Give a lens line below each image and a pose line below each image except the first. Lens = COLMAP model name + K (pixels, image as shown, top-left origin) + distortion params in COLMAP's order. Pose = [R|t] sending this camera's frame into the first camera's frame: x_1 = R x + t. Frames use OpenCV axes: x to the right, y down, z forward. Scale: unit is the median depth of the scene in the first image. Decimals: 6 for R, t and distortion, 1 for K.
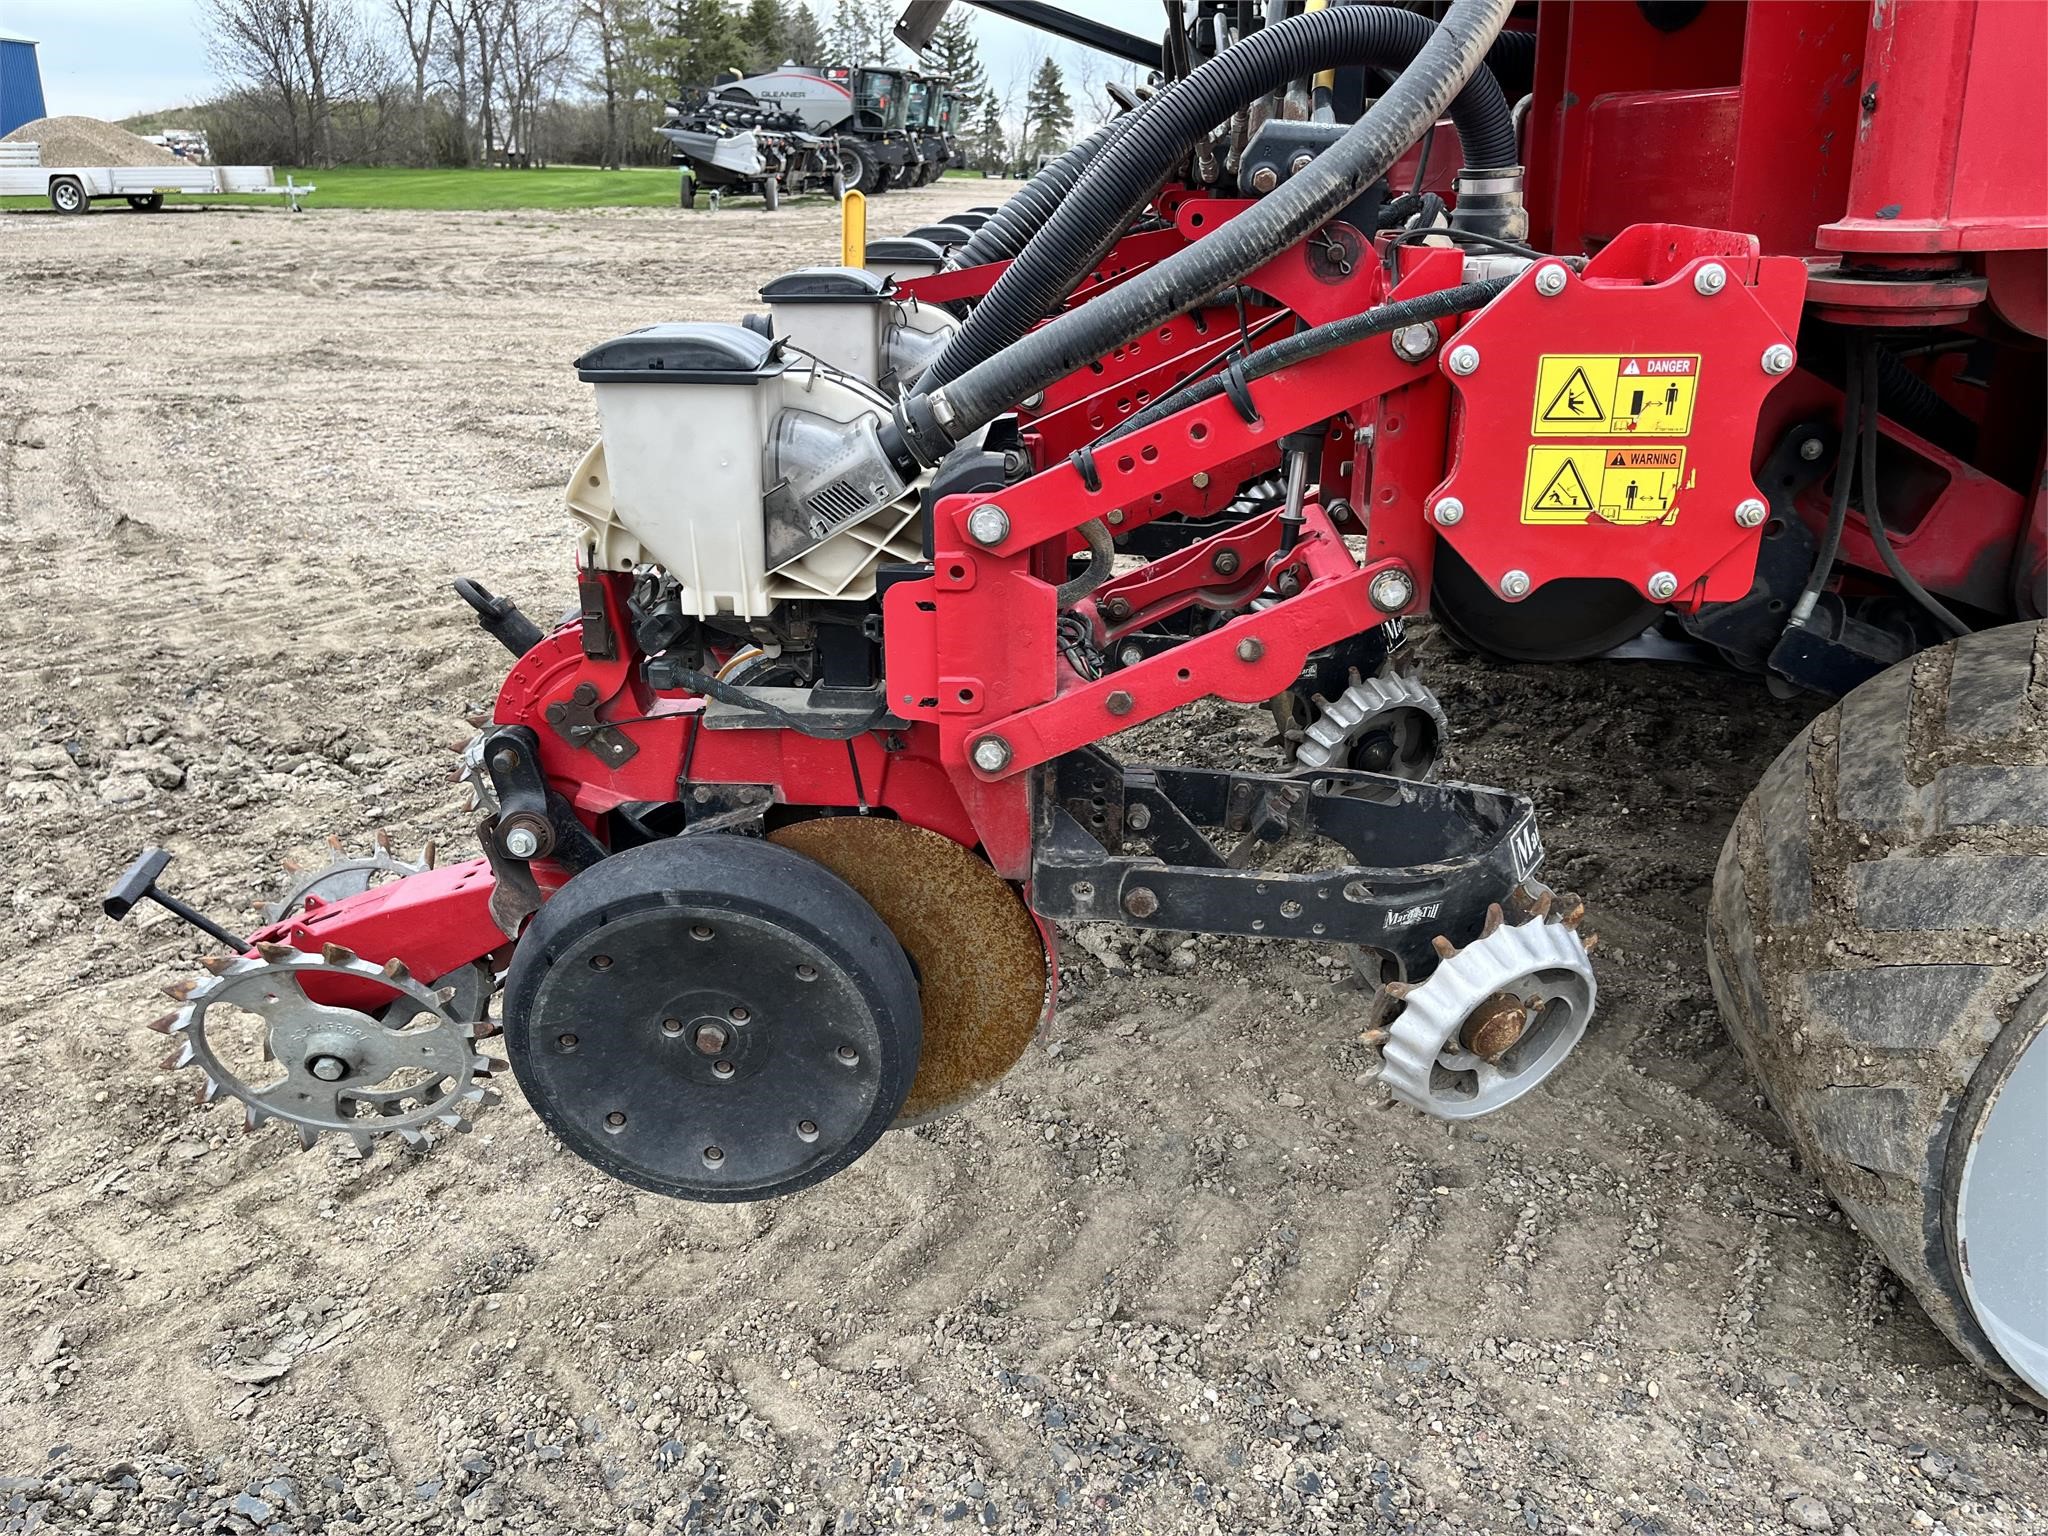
lens RADIAL K [[1542.3, 0, 1025.0], [0, 1542.3, 776.4], [0, 0, 1]] dist [0.072654, -0.103901]
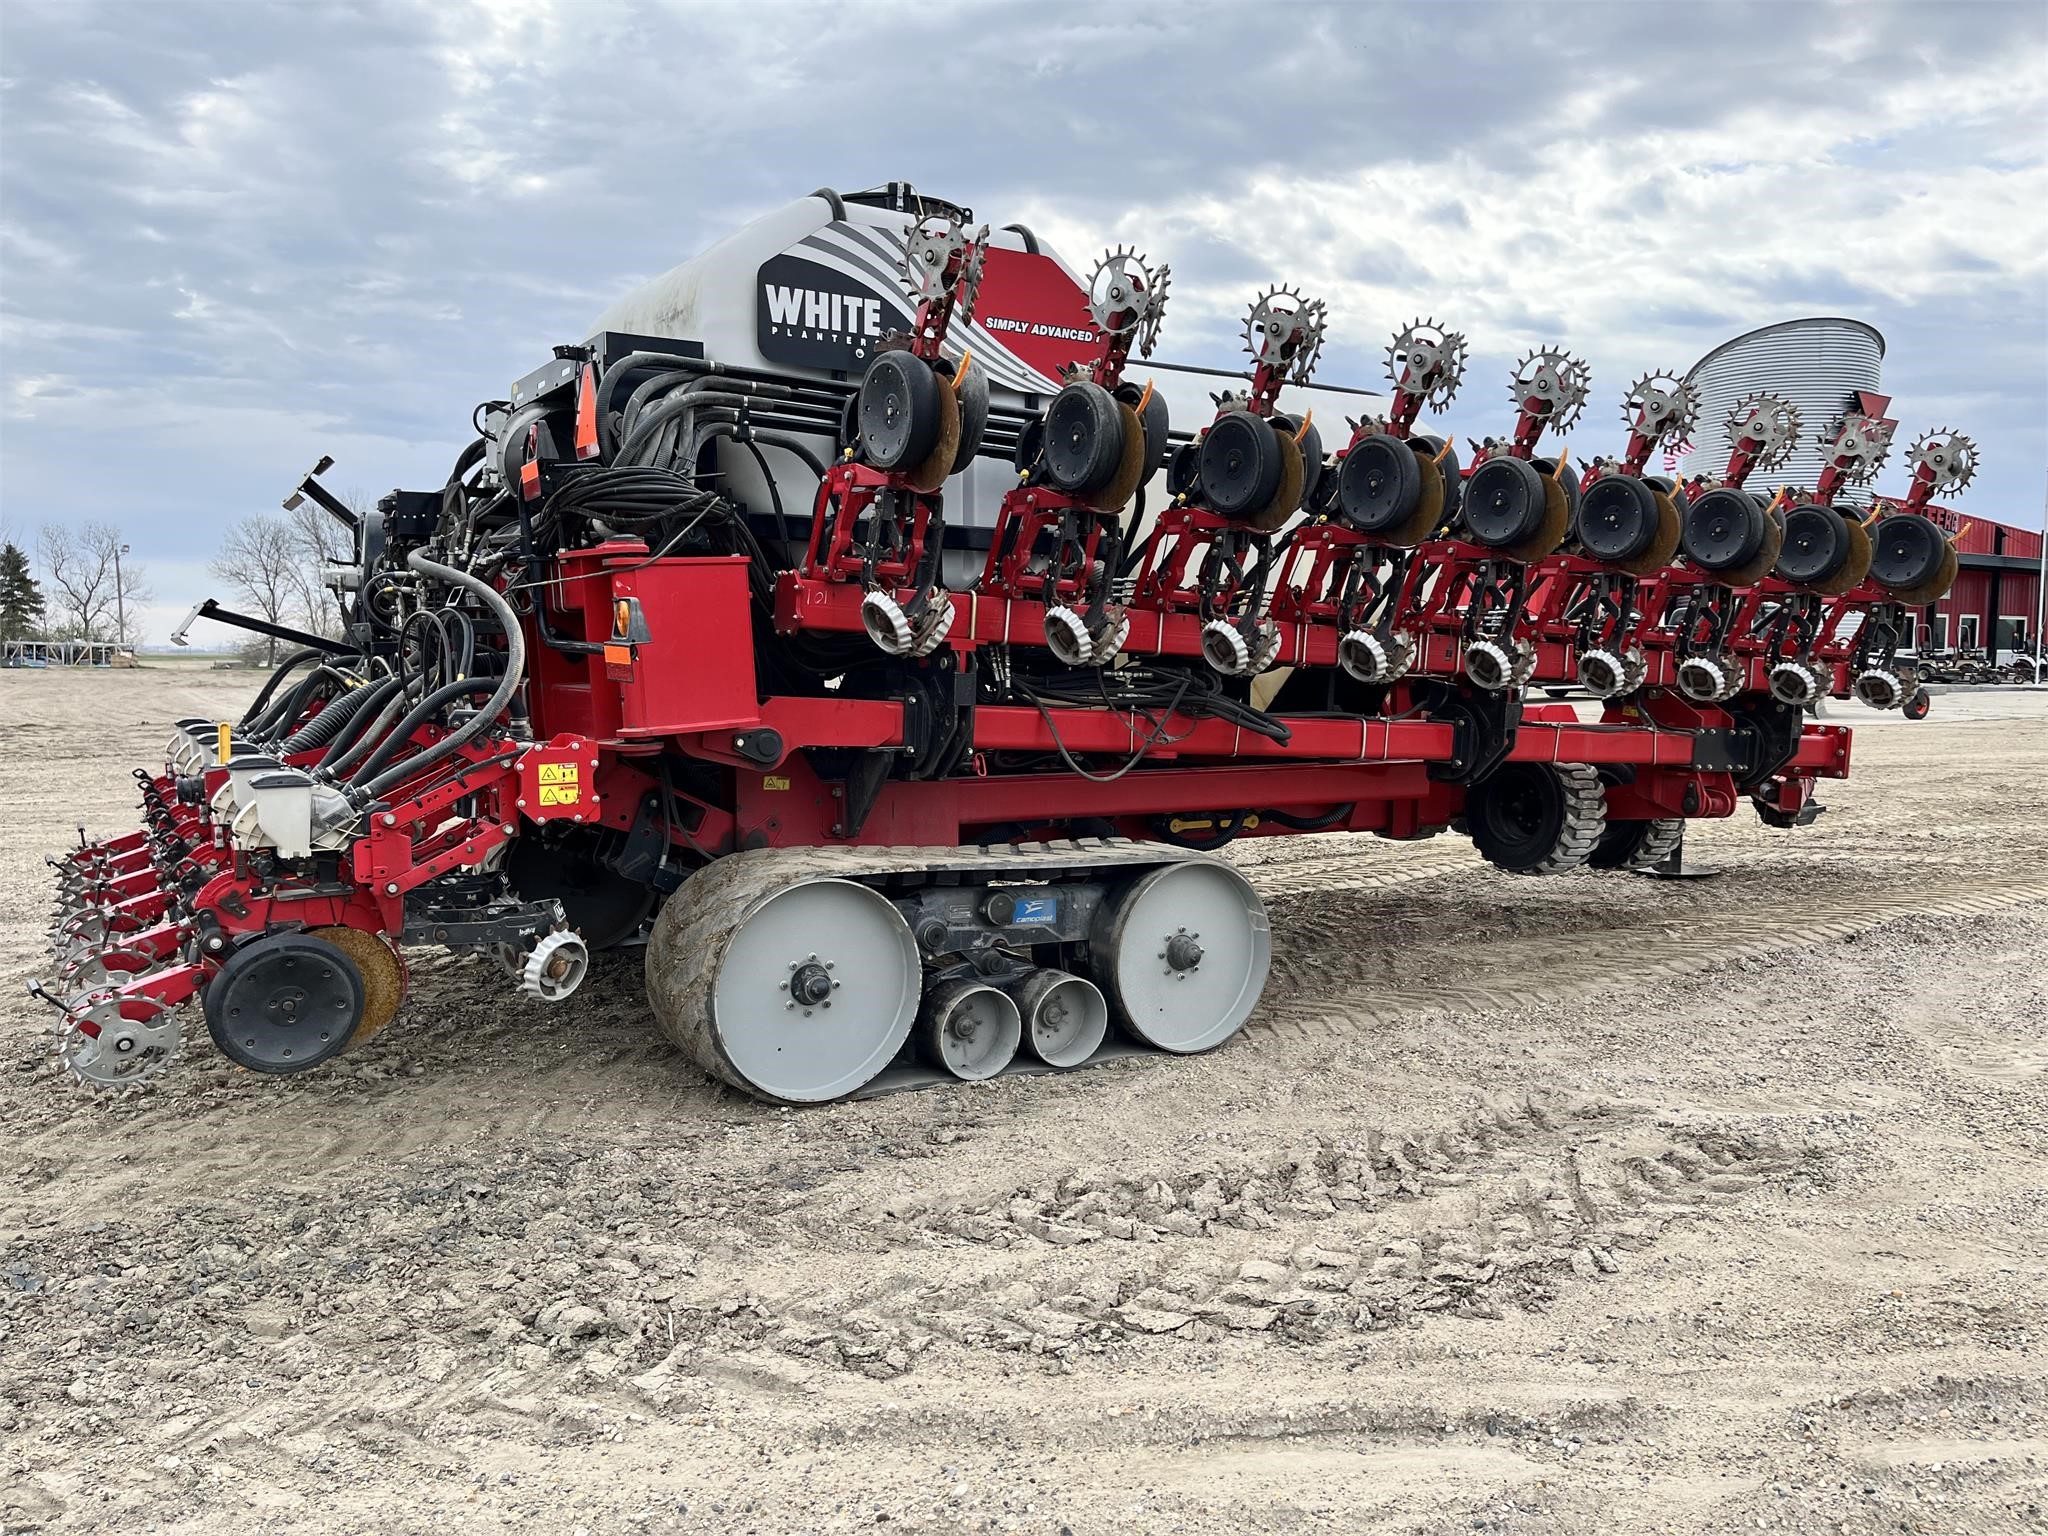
lens RADIAL K [[1542.3, 0, 1025.5], [0, 1542.3, 770.3], [0, 0, 1]] dist [0.072654, -0.103901]
pose [[0.830194, -0.052065, 0.555038, -0.724639], [0.210916, 0.950955, -0.226273, 0.776221], [-0.516035, 0.304917, 0.800458, -2.426641]]
